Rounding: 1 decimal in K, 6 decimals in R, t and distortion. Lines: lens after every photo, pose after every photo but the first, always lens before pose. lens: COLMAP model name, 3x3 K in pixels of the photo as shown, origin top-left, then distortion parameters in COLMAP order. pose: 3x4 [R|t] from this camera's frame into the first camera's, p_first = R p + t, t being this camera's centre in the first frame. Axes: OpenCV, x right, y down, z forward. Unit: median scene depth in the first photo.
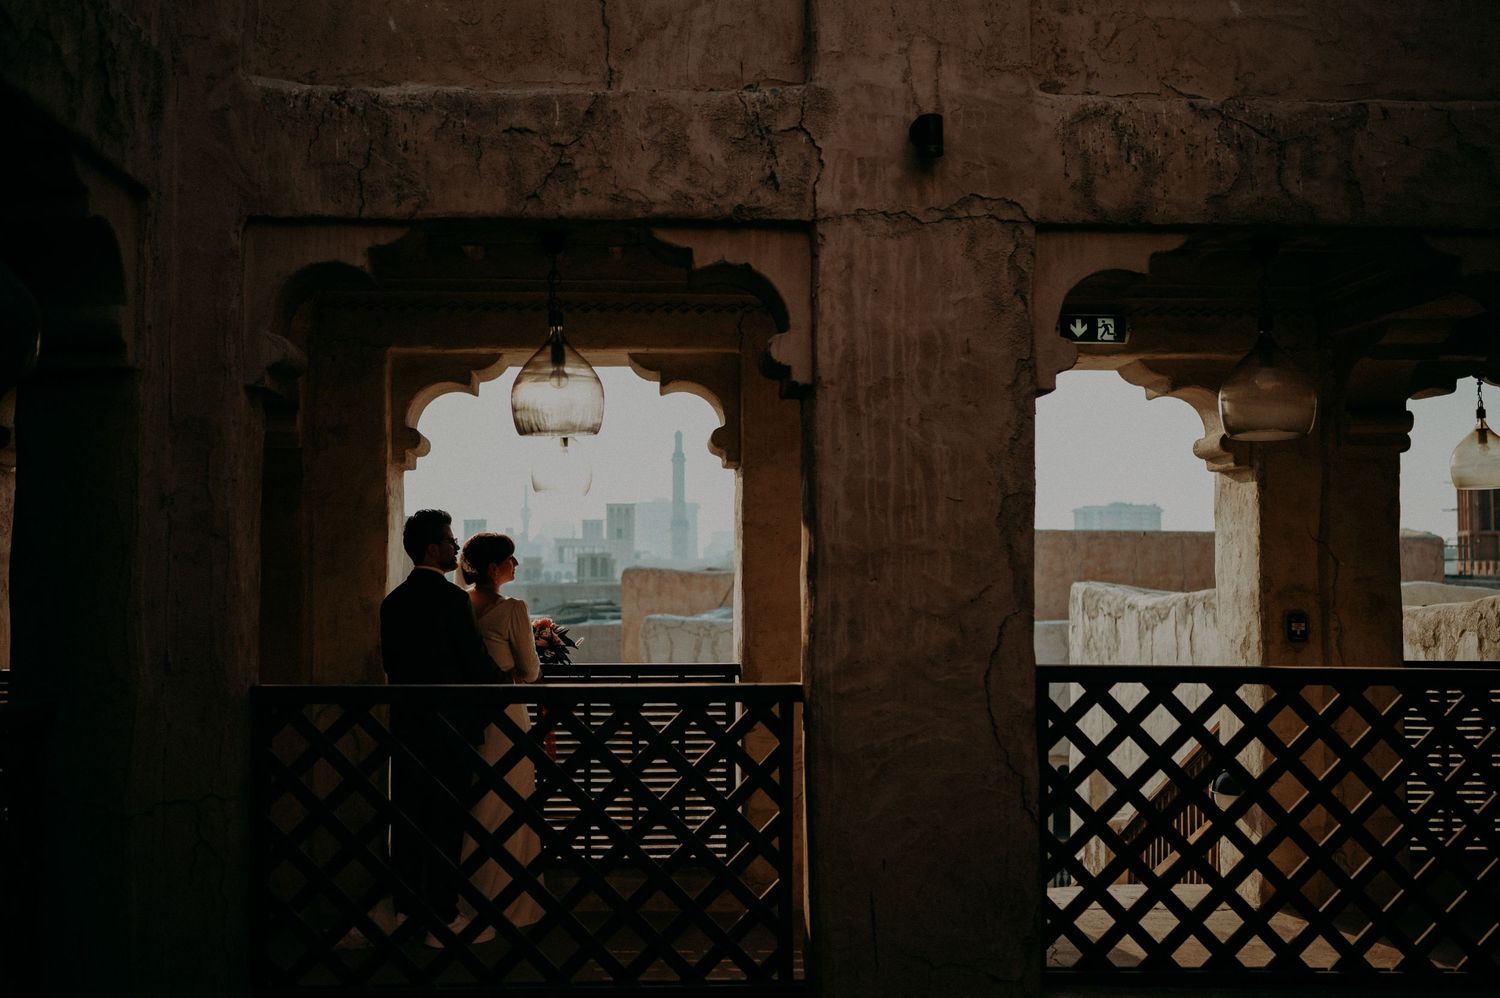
lens RADIAL K [[1506.9, 0, 750.0], [0, 1506.9, 499.0], [0, 0, 1]] dist [0.007961, 0.010762]
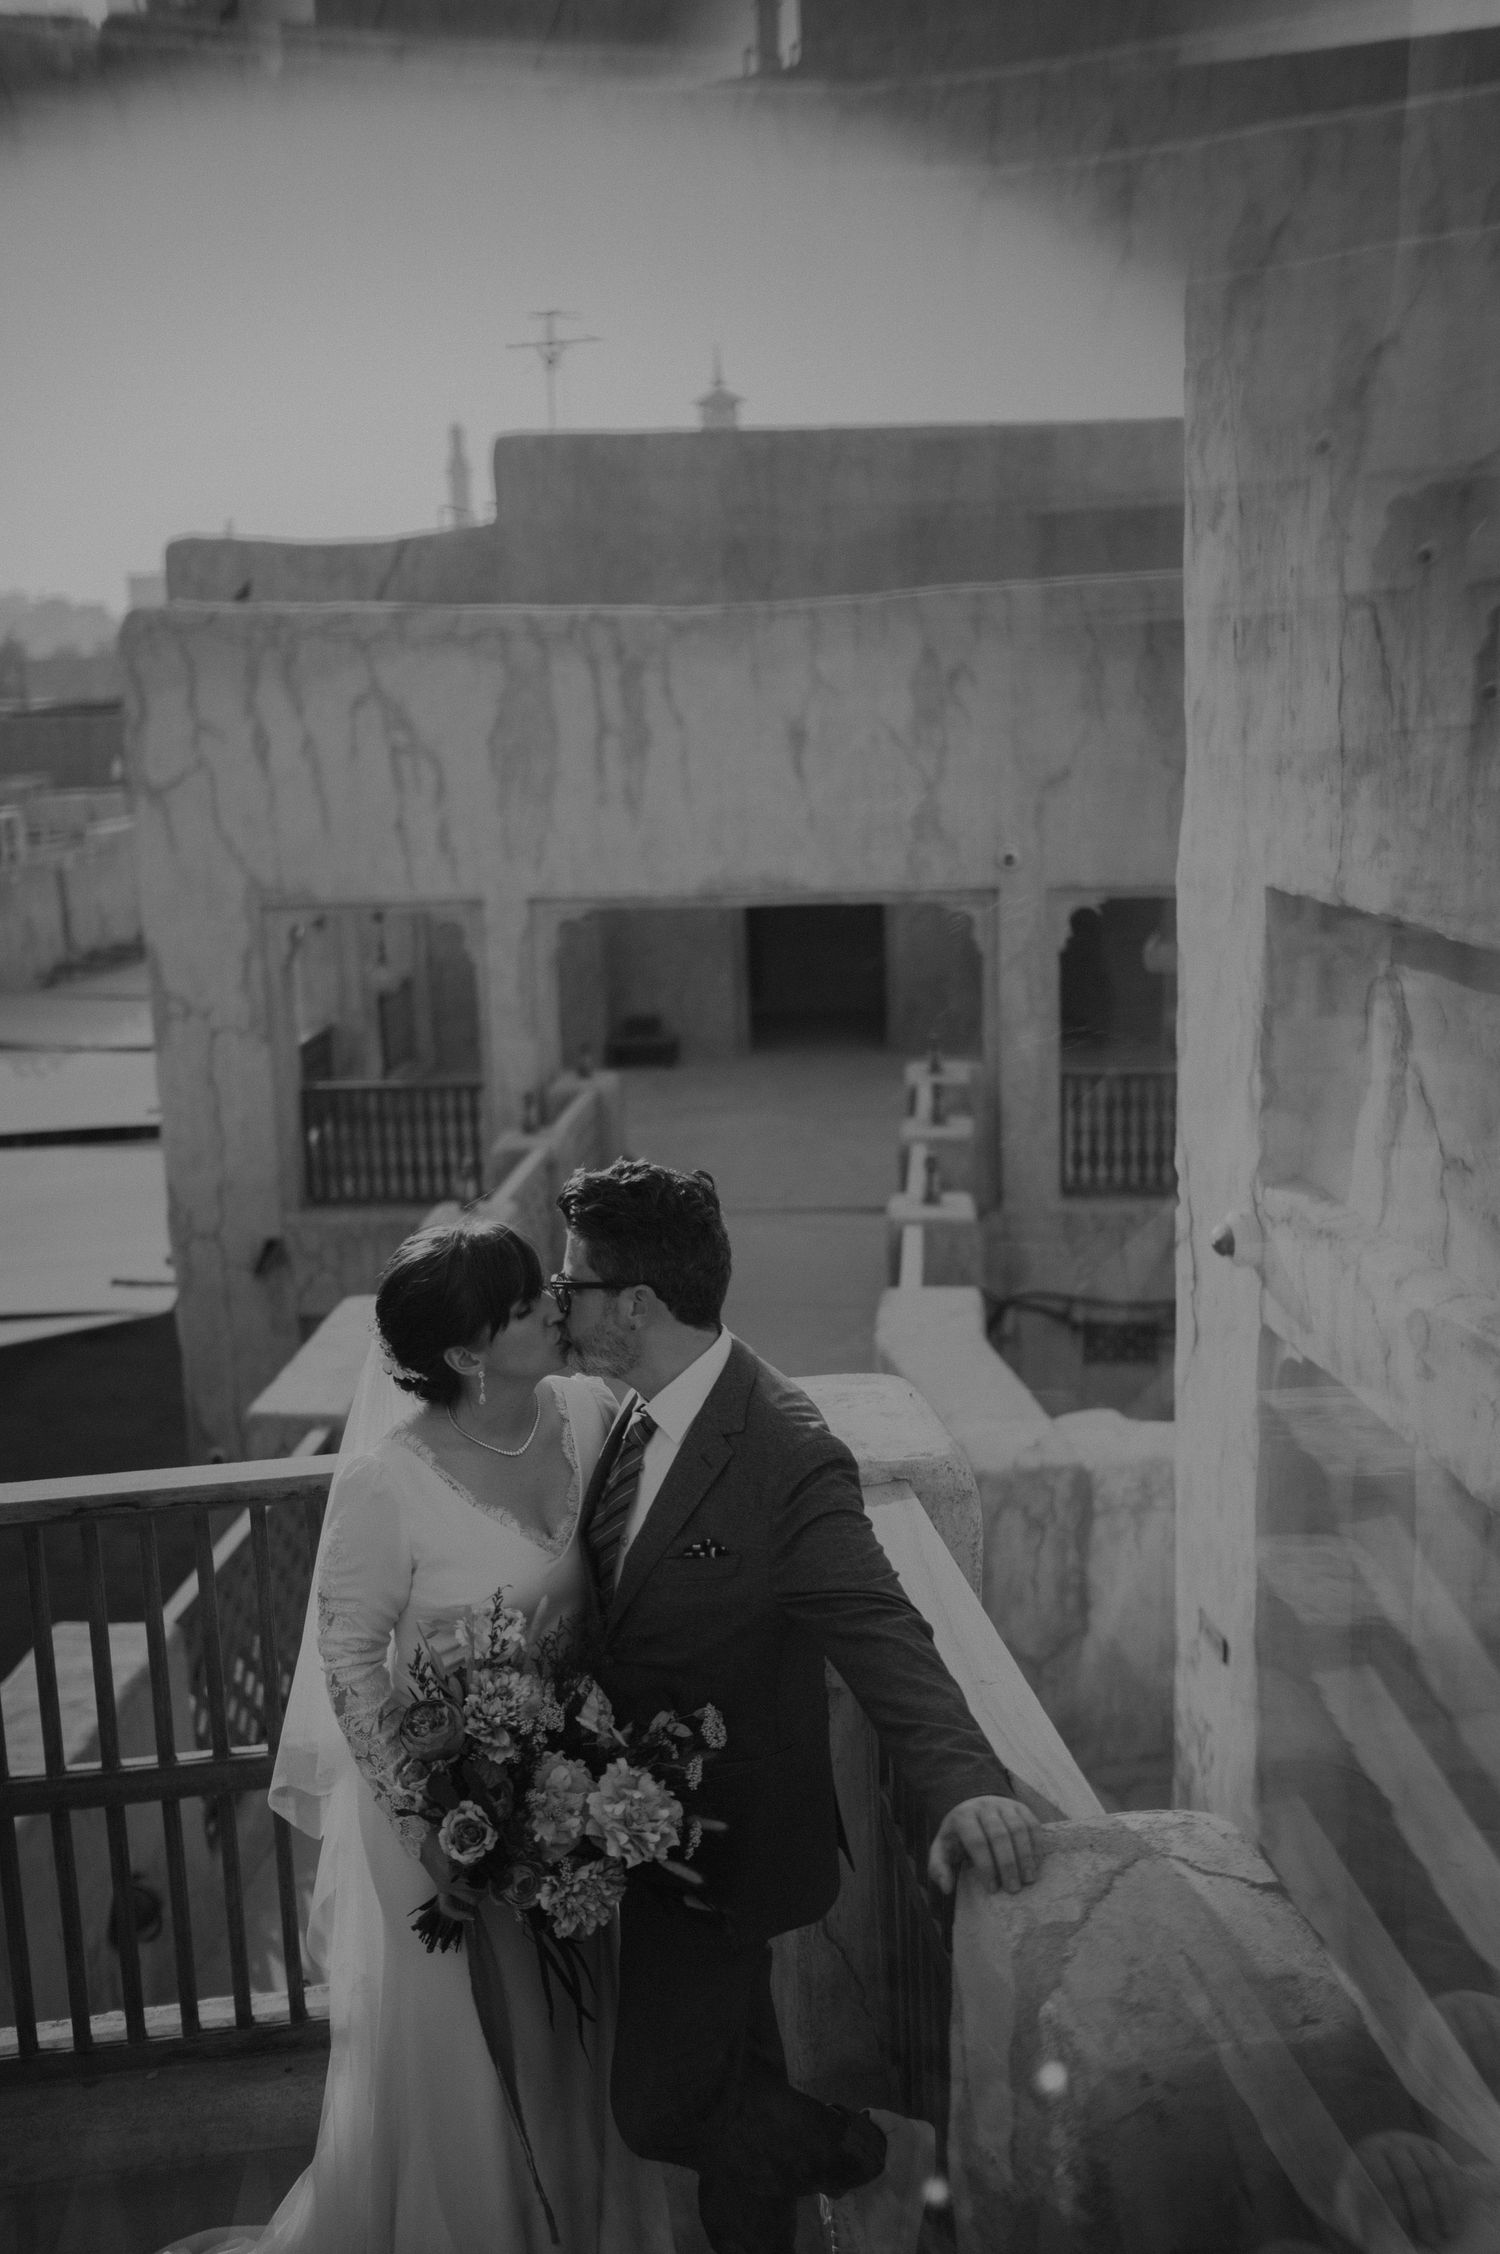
lens RADIAL K [[2264.4, 0, 750.0], [0, 2264.4, 1127.0], [0, 0, 1]] dist [0.007961, 0.010762]
pose [[0.996425, -0.048252, 0.069344, 0.056133], [0.028711, 0.965397, 0.259199, 0.059379], [-0.079451, -0.256282, 0.963331, 0.326138]]
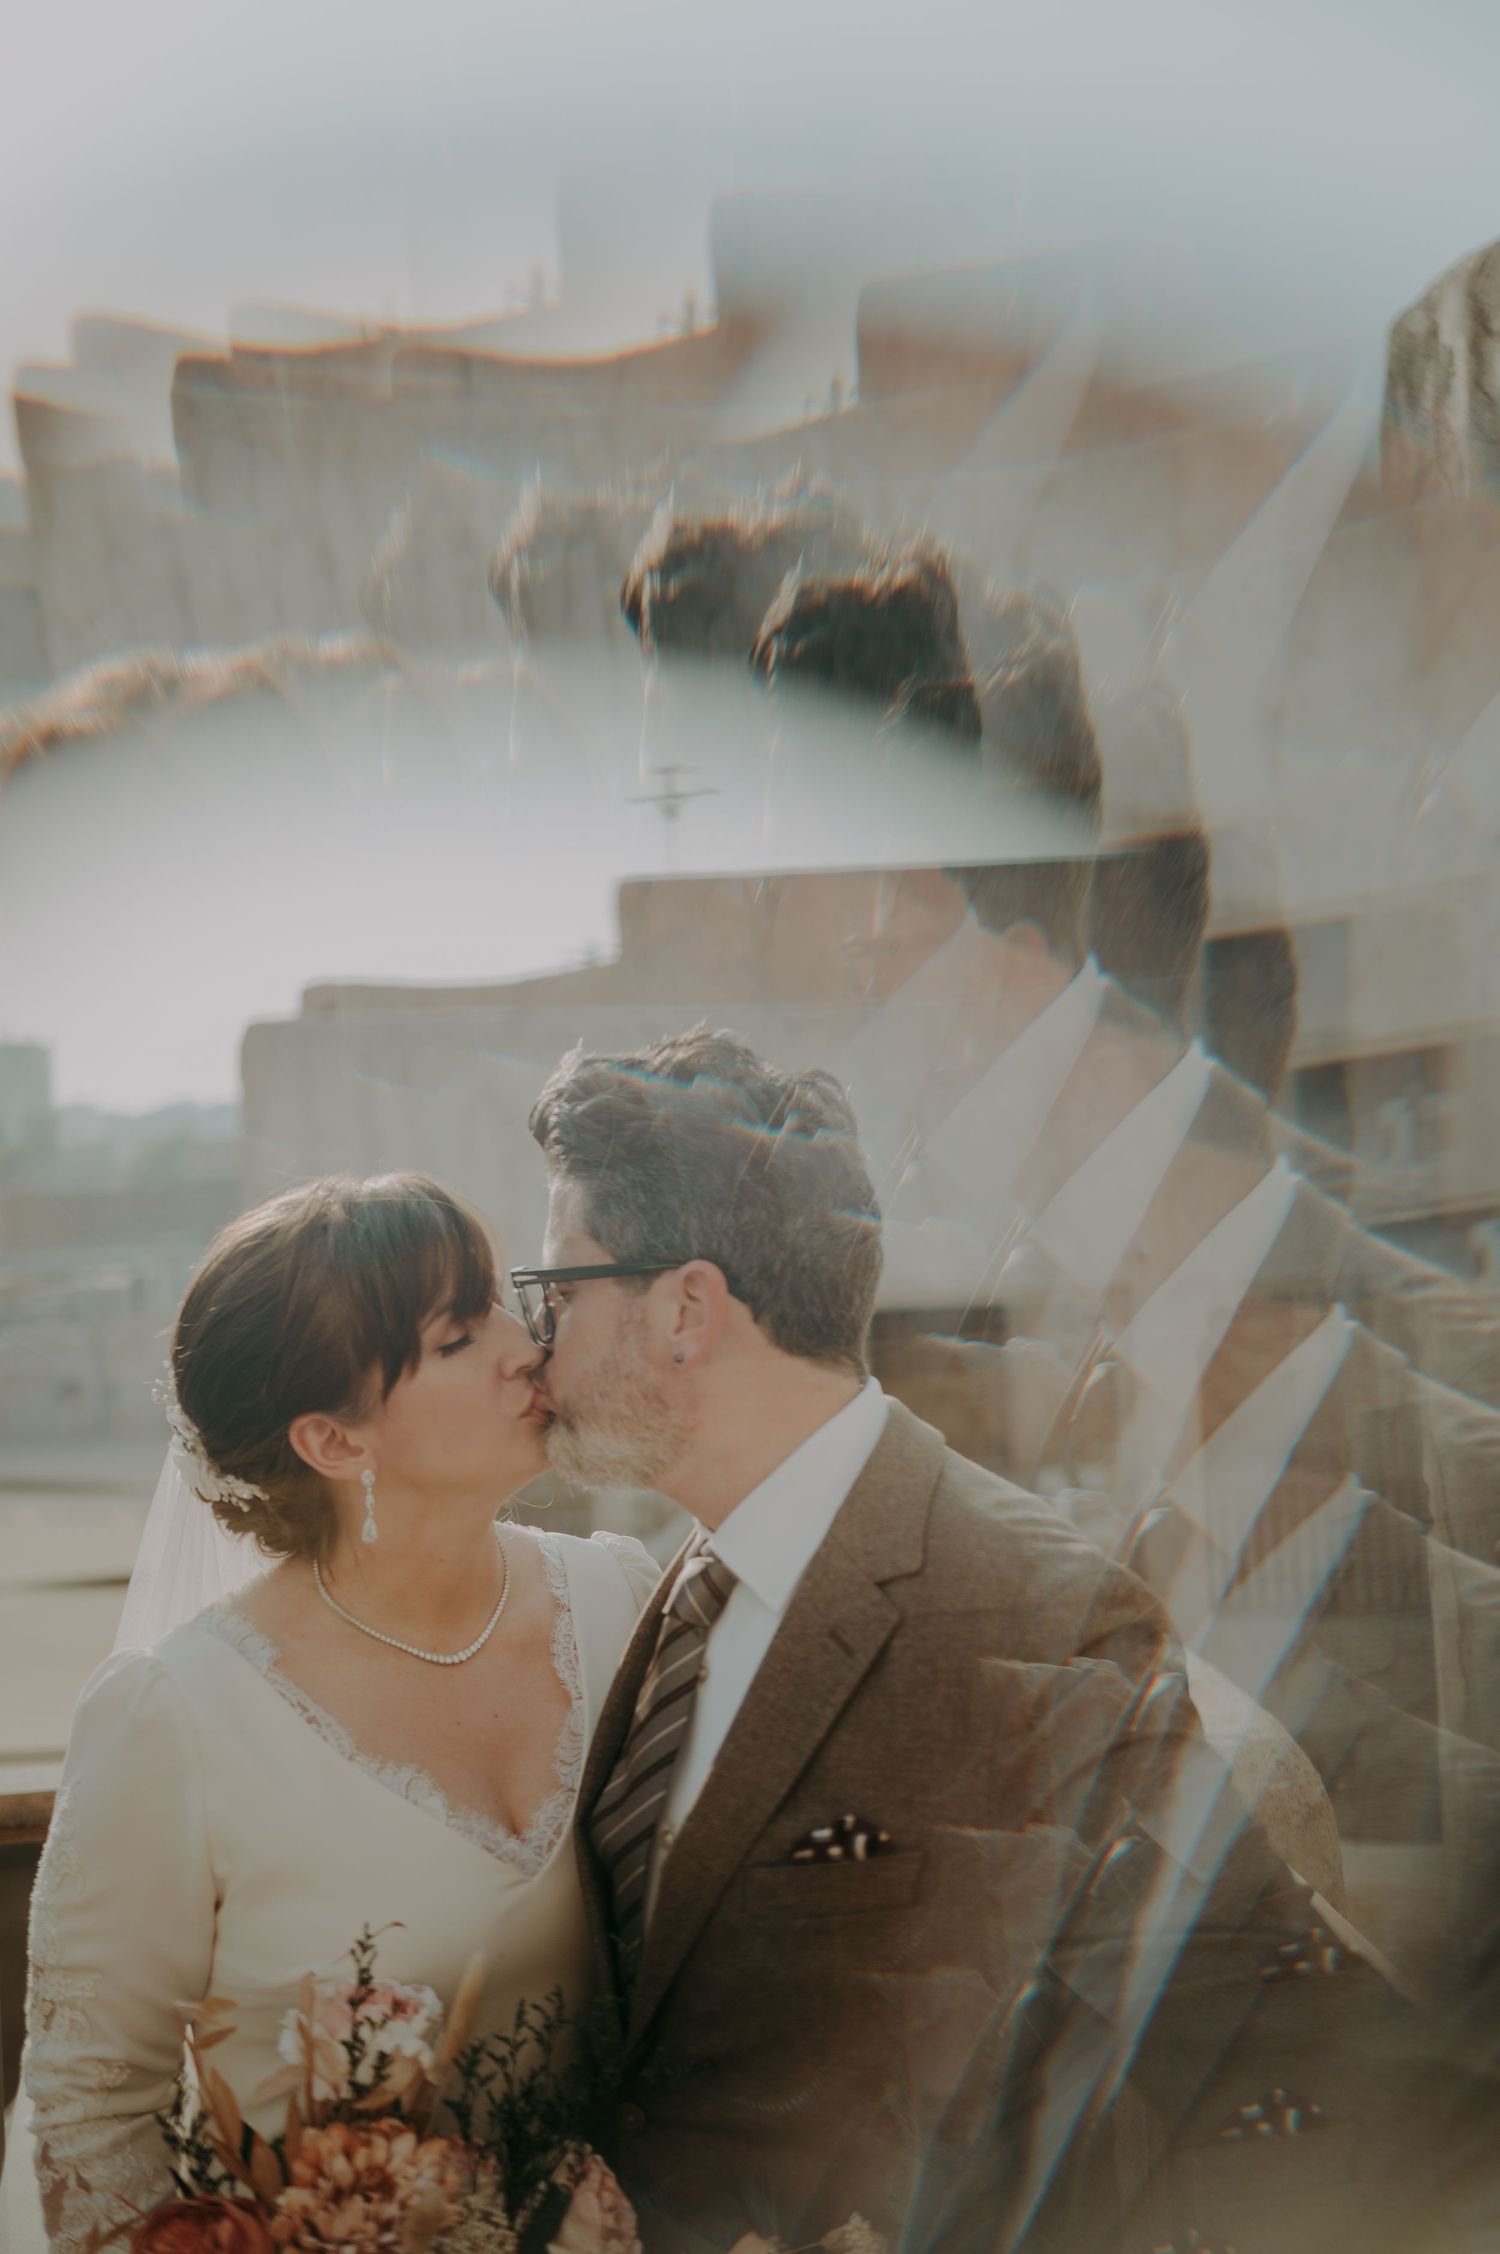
lens RADIAL K [[2276.0, 0, 742.0], [0, 2276.0, 1128.5], [0, 0, 1]] dist [-0.005229, 0.010571]
pose [[0.998090, -0.057742, 0.021942, 0.058032], [0.056143, 0.996134, 0.067563, 0.085718], [-0.025759, -0.066203, 0.997474, 0.373425]]
